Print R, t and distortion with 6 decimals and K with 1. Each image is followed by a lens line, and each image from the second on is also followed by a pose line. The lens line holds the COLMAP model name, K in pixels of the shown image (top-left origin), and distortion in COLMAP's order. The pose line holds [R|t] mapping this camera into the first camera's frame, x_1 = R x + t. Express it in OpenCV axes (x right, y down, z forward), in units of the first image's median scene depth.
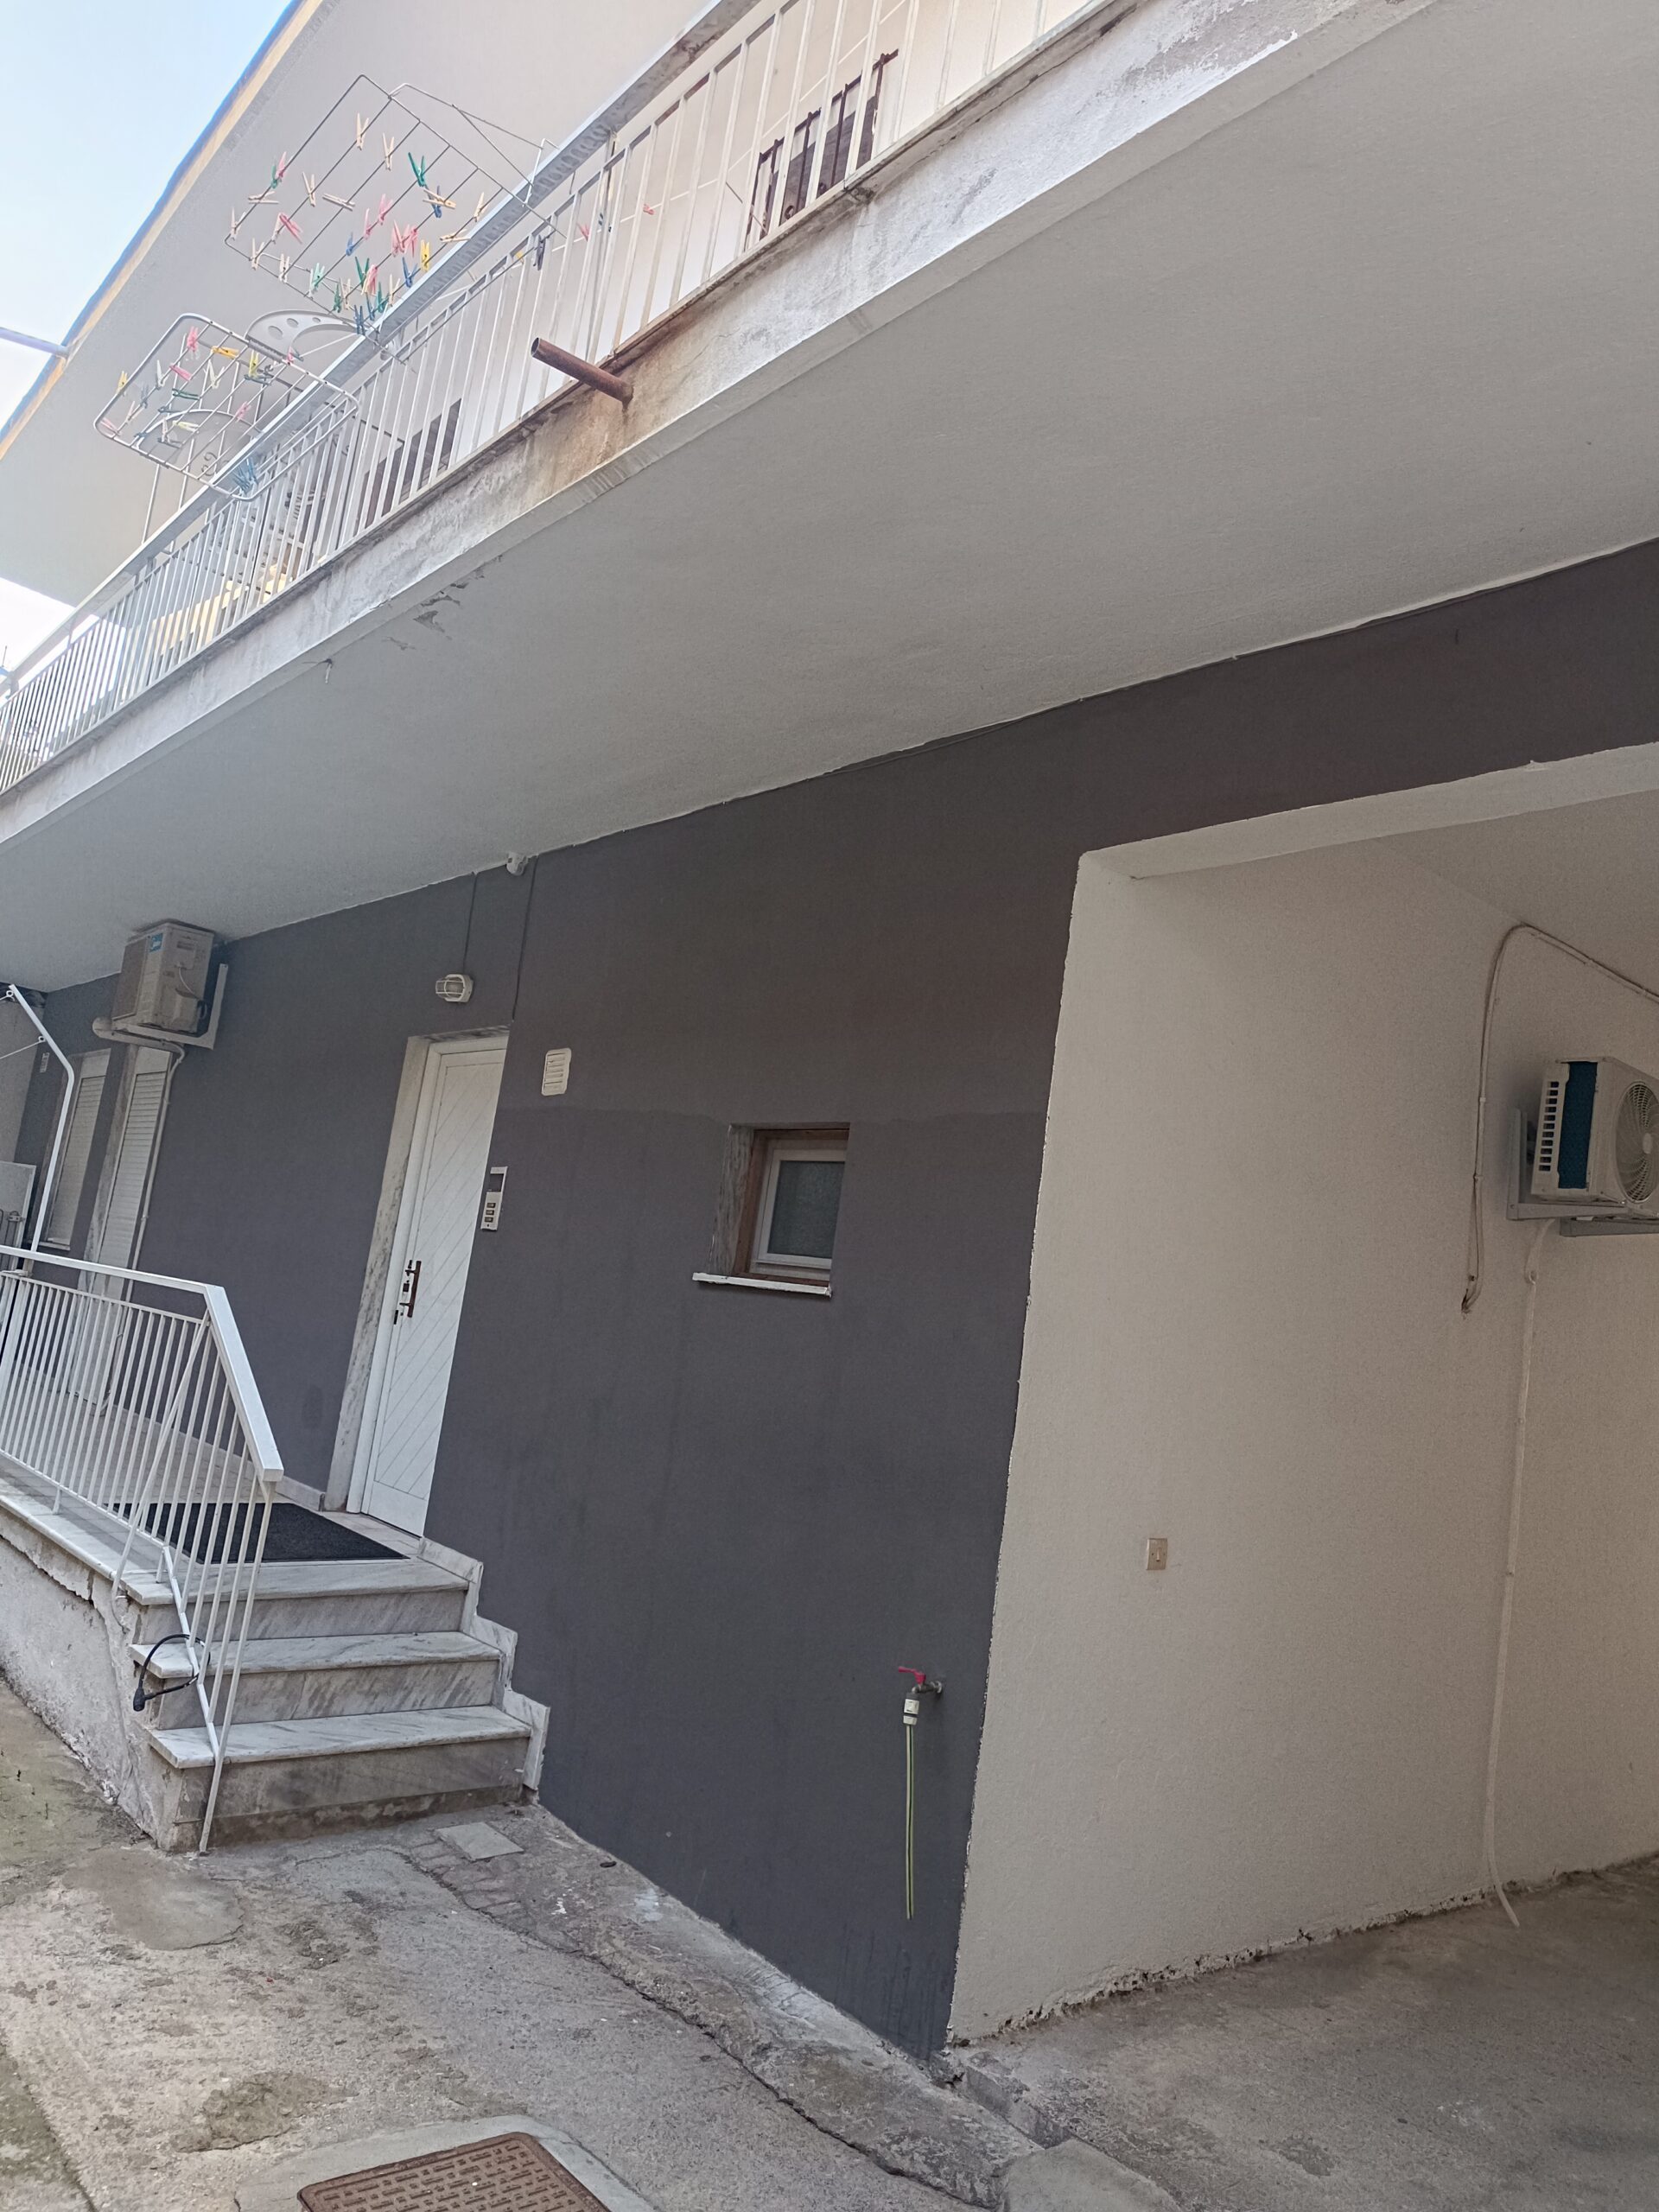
lens RADIAL K [[1536.3, 0, 837.8], [0, 1536.3, 1191.1], [0, 0, 1]] dist [0.157383, -0.165009]
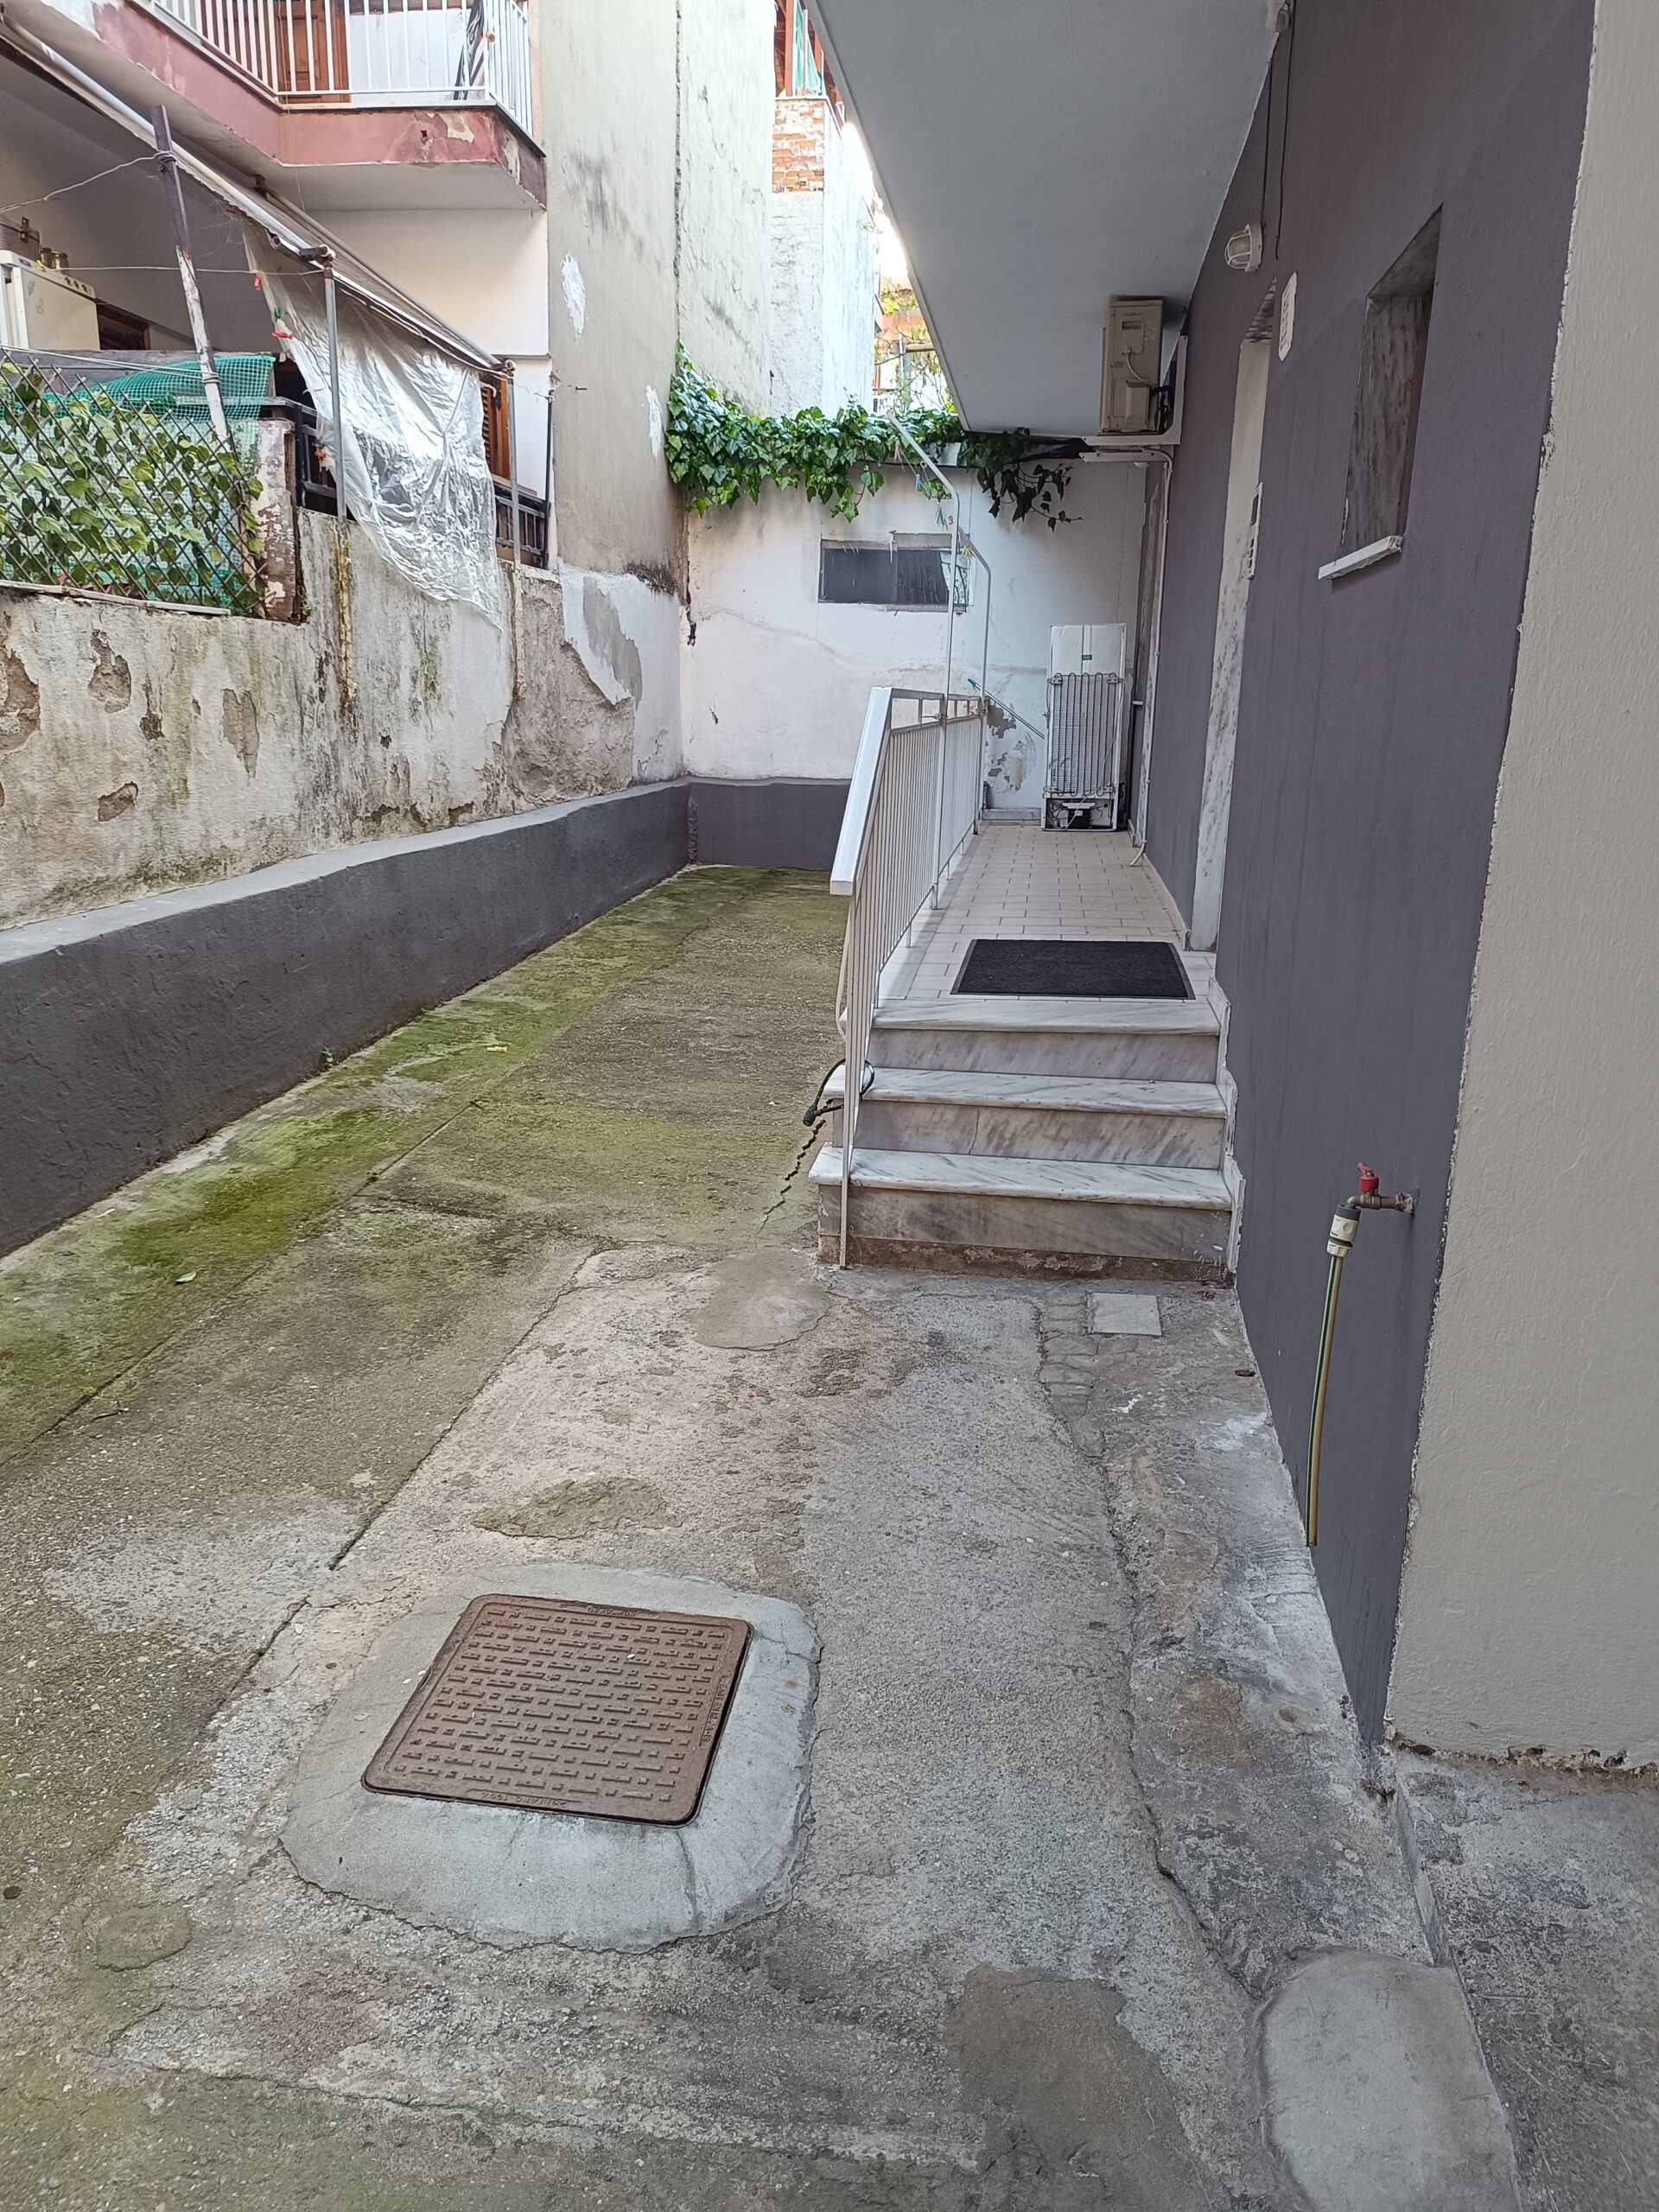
lens RADIAL K [[1510.2, 0, 829.5], [0, 1510.2, 1106.0], [0, 0, 1]] dist [0.042729, -0.028658]
pose [[0.639821, 0.076815, -0.764675, 0.293365], [0.136317, 0.967872, 0.211286, 0.113949], [0.756337, -0.239423, 0.608794, 0.425145]]
